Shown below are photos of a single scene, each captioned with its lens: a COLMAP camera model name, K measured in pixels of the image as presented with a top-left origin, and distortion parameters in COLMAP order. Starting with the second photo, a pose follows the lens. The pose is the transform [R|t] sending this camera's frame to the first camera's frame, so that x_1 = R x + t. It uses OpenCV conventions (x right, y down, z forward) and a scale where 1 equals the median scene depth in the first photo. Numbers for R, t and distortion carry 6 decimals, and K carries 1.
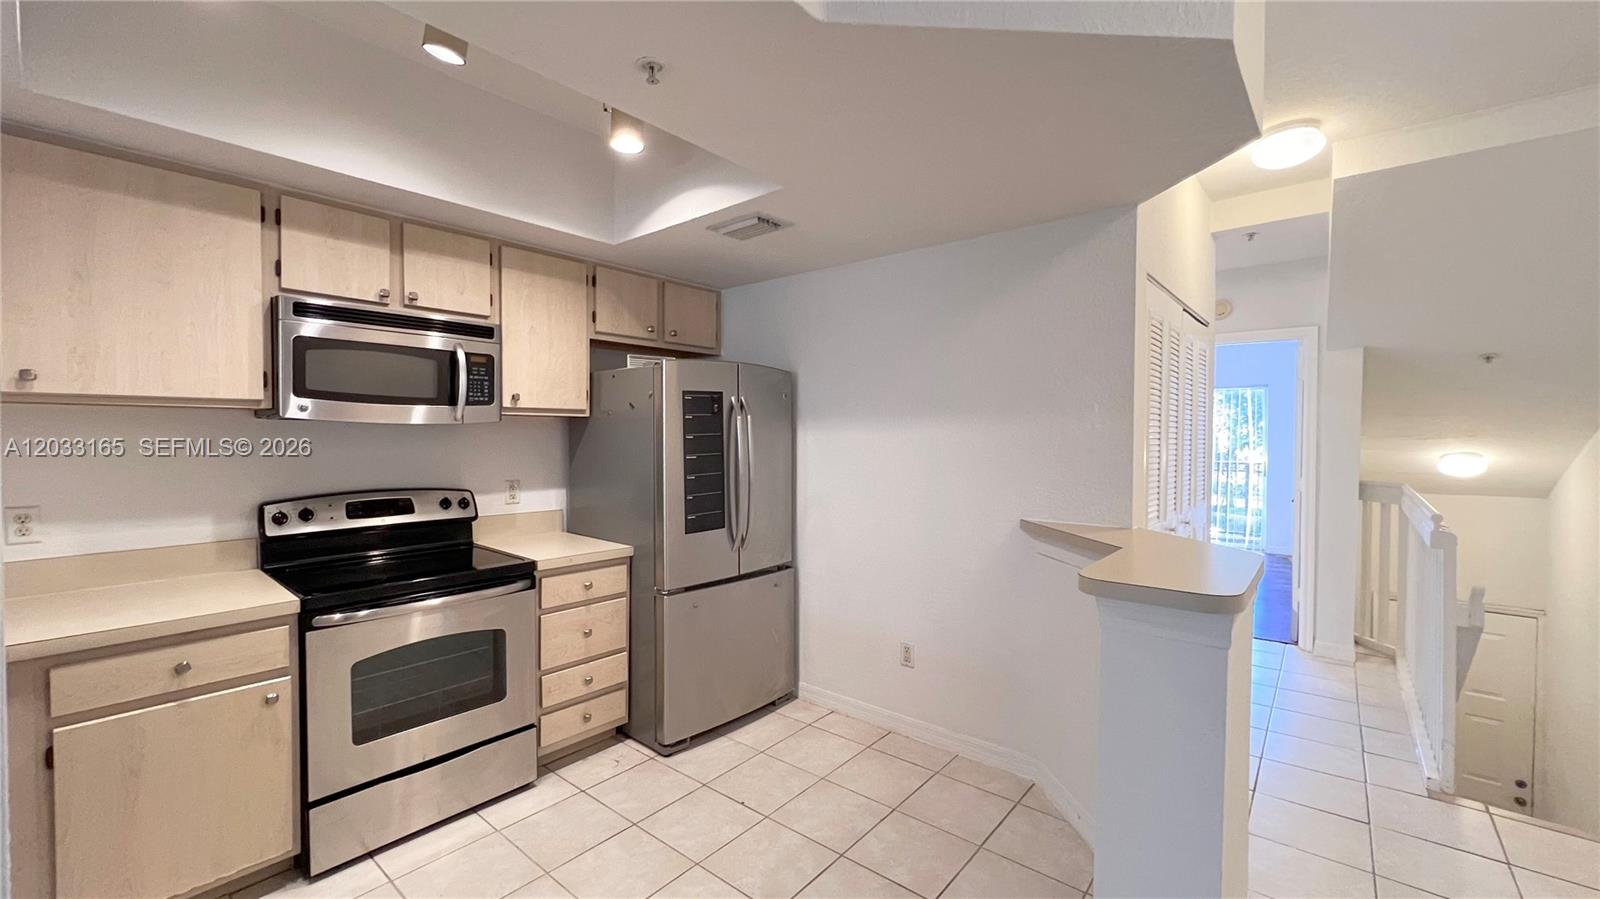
lens RADIAL K [[660.8, 0, 769.9], [0, 660.8, 455.0], [0, 0, 1]] dist [-0.000979, 0.000846]
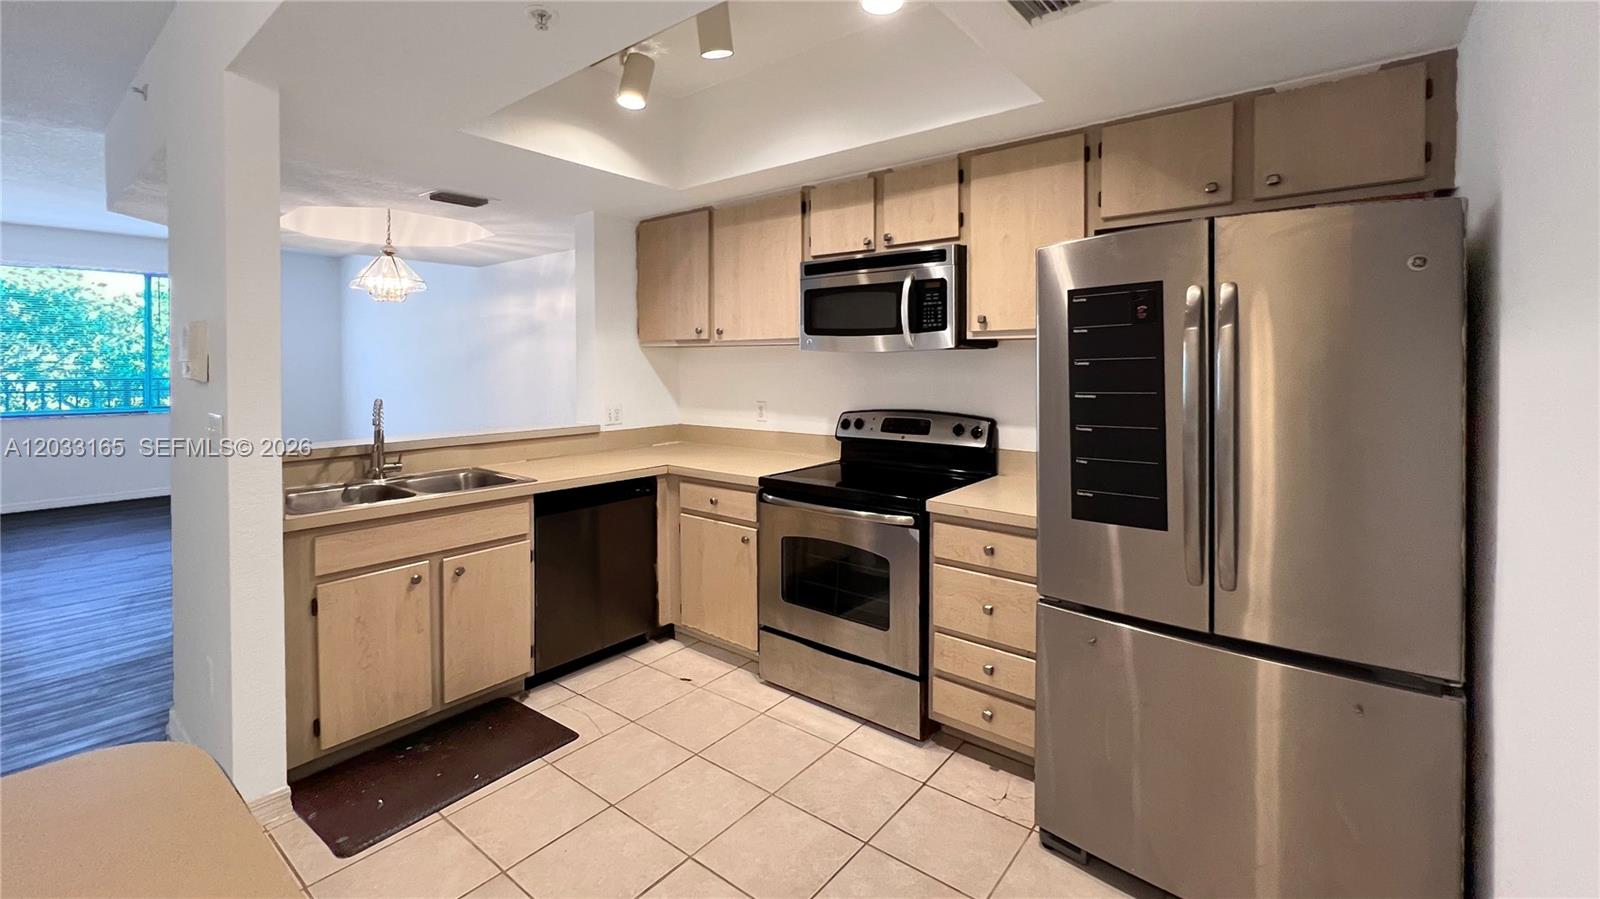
lens RADIAL K [[660.8, 0, 830.9], [0, 660.8, 372.9], [0, 0, 1]] dist [-0.000979, 0.000846]
pose [[0.053121, 0.013203, -0.998501, 0.490425], [-0.029840, 0.999487, 0.011628, -0.019100], [0.998142, 0.029177, 0.053488, 0.736173]]
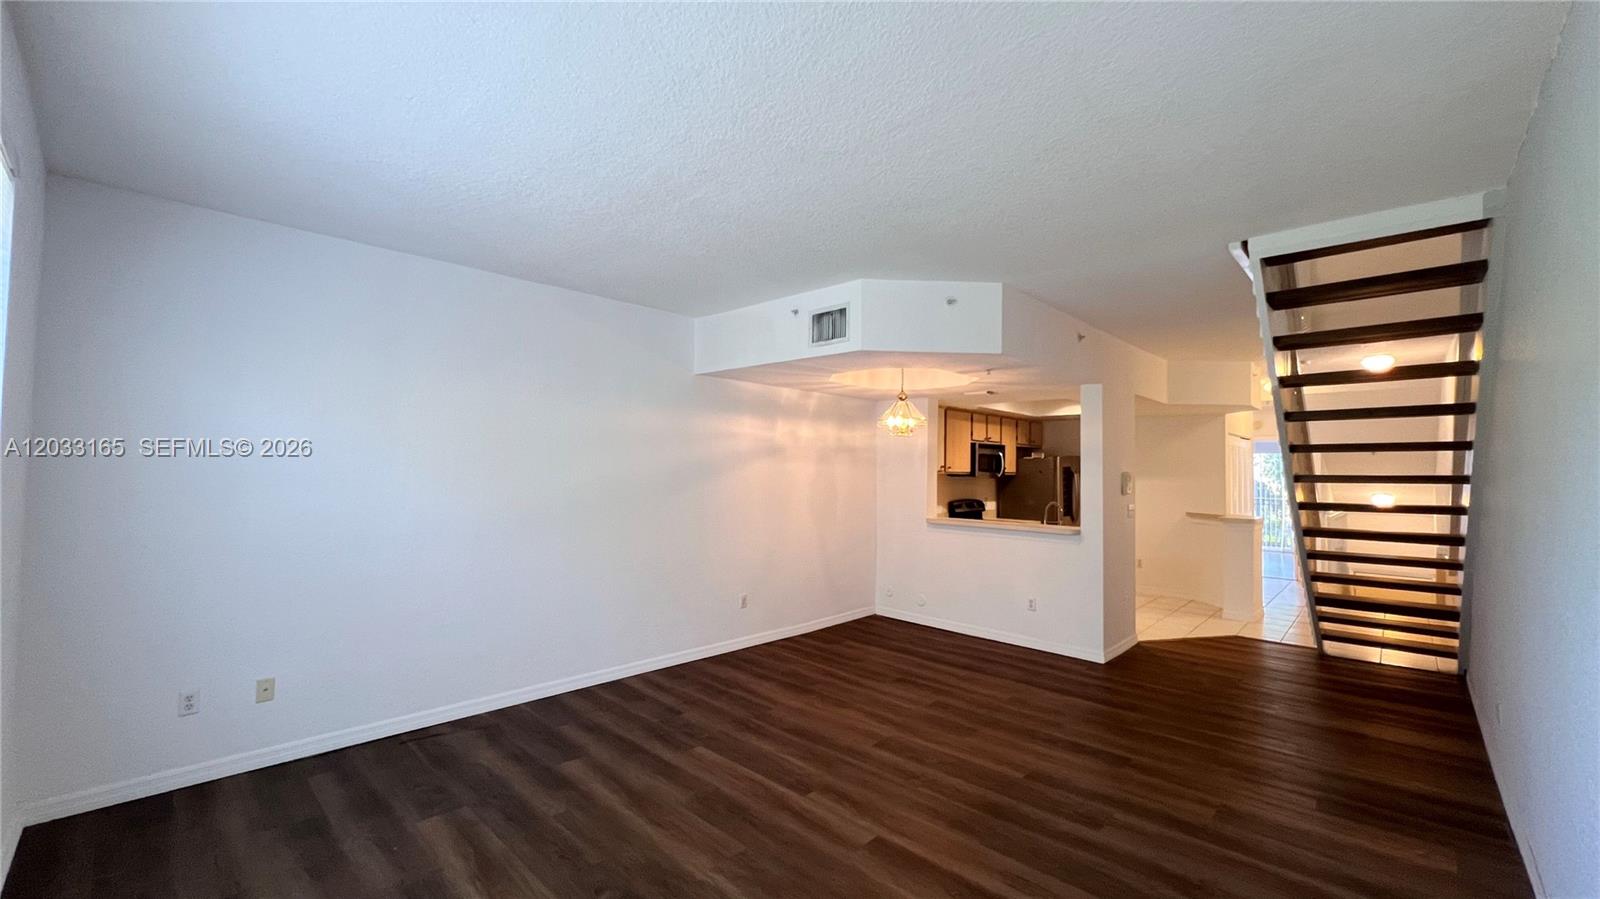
lens RADIAL K [[660.8, 0, 787.3], [0, 660.8, 456.3], [0, 0, 1]] dist [-0.000979, 0.000846]
pose [[0.998645, 0.013039, -0.050373, -1.159998], [-0.015683, 0.998500, -0.052455, 0.024139], [0.049614, 0.053174, 0.997352, -1.895823]]
